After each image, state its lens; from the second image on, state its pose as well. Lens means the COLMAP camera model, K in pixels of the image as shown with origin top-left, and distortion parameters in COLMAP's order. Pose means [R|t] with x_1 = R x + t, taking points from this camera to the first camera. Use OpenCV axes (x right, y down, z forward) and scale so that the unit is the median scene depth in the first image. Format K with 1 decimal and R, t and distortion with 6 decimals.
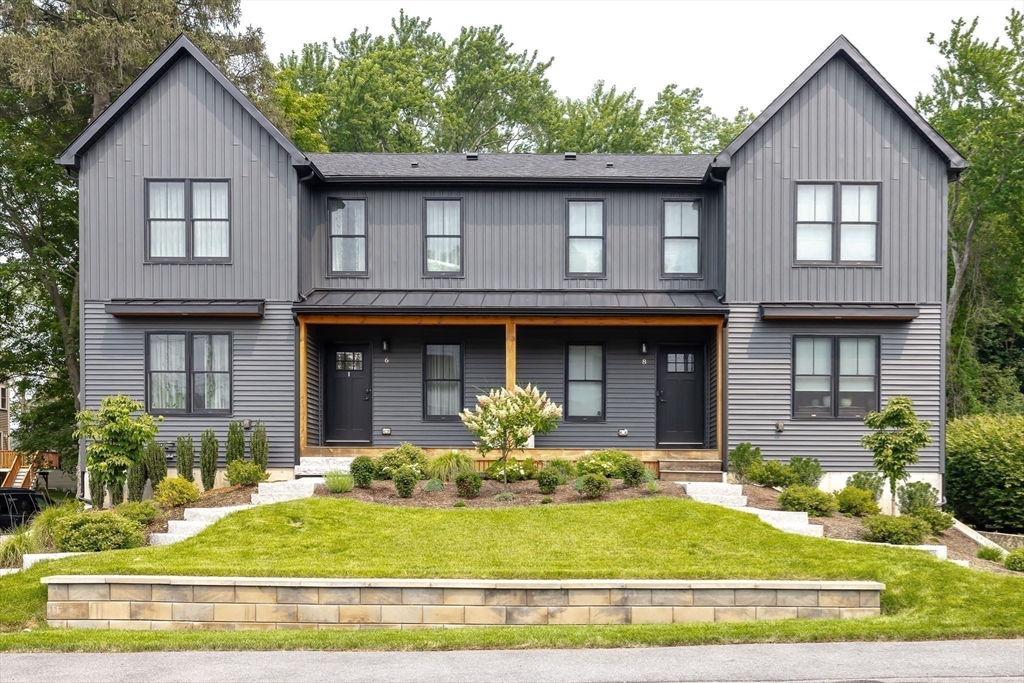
lens RADIAL K [[966.7, 0, 486.2], [0, 966.7, 444.0], [0, 0, 1]] dist [-0.018675, 0.000000]
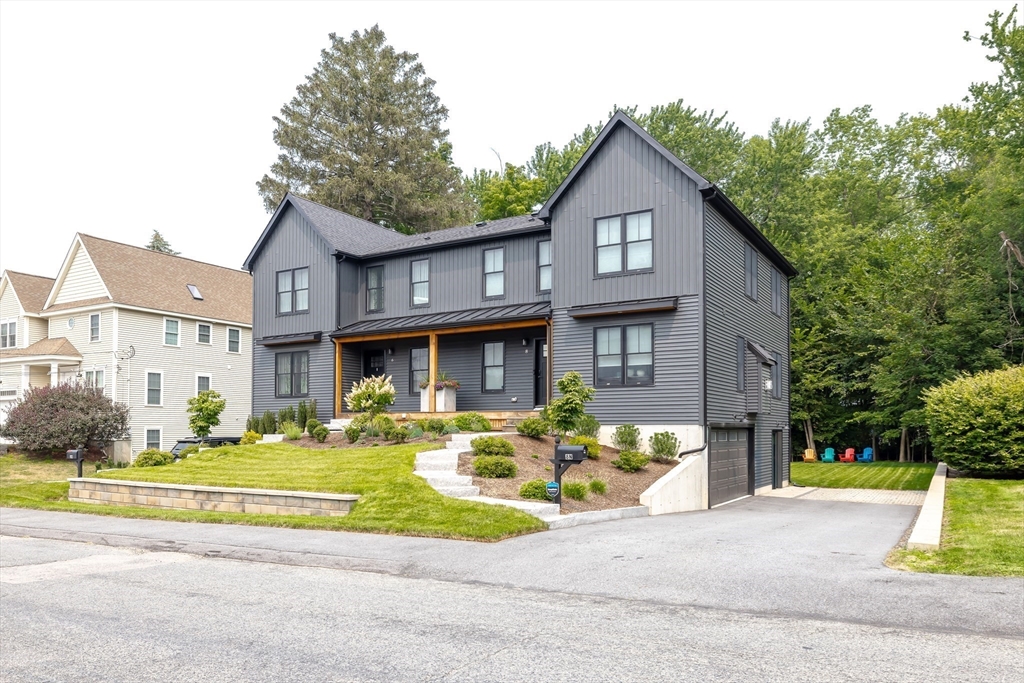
lens RADIAL K [[711.1, 0, 509.1], [0, 711.1, 346.0], [0, 0, 1]] dist [-0.012922, 0.013769]
pose [[0.859959, -0.065890, -0.506092, 0.727762], [0.025719, 0.995966, -0.085966, 0.000410], [0.509715, 0.060912, 0.858184, 0.050197]]
